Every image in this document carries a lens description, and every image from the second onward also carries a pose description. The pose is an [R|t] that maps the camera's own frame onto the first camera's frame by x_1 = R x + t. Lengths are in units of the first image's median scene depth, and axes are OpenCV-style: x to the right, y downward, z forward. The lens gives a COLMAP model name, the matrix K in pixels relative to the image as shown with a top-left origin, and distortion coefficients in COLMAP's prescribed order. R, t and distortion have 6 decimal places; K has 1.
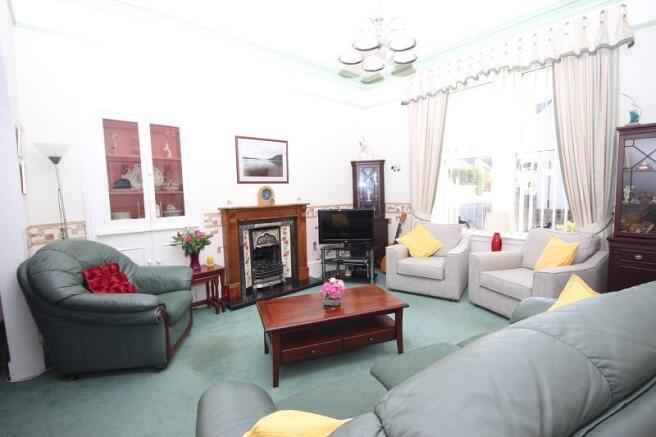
lens RADIAL K [[311.3, 0, 329.5], [0, 311.3, 217.7], [0, 0, 1]] dist [-0.000904, 0.000265]
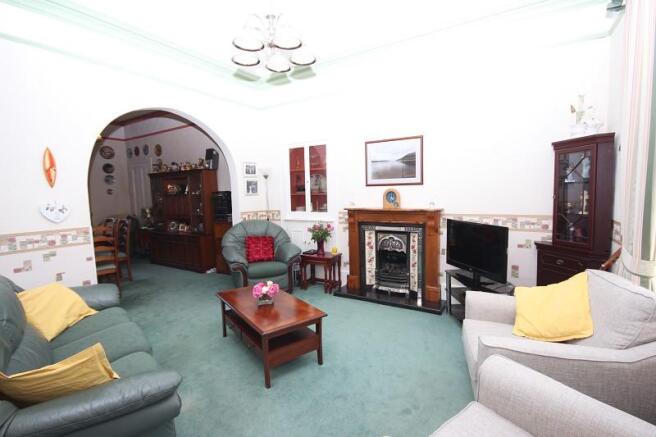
lens RADIAL K [[311.3, 0, 329.5], [0, 311.3, 217.7], [0, 0, 1]] dist [-0.000904, 0.000265]
pose [[0.273693, 0.091128, -0.957490, 0.682148], [-0.074070, 0.994542, 0.073482, -0.069031], [0.958961, 0.050809, 0.278949, 0.560374]]
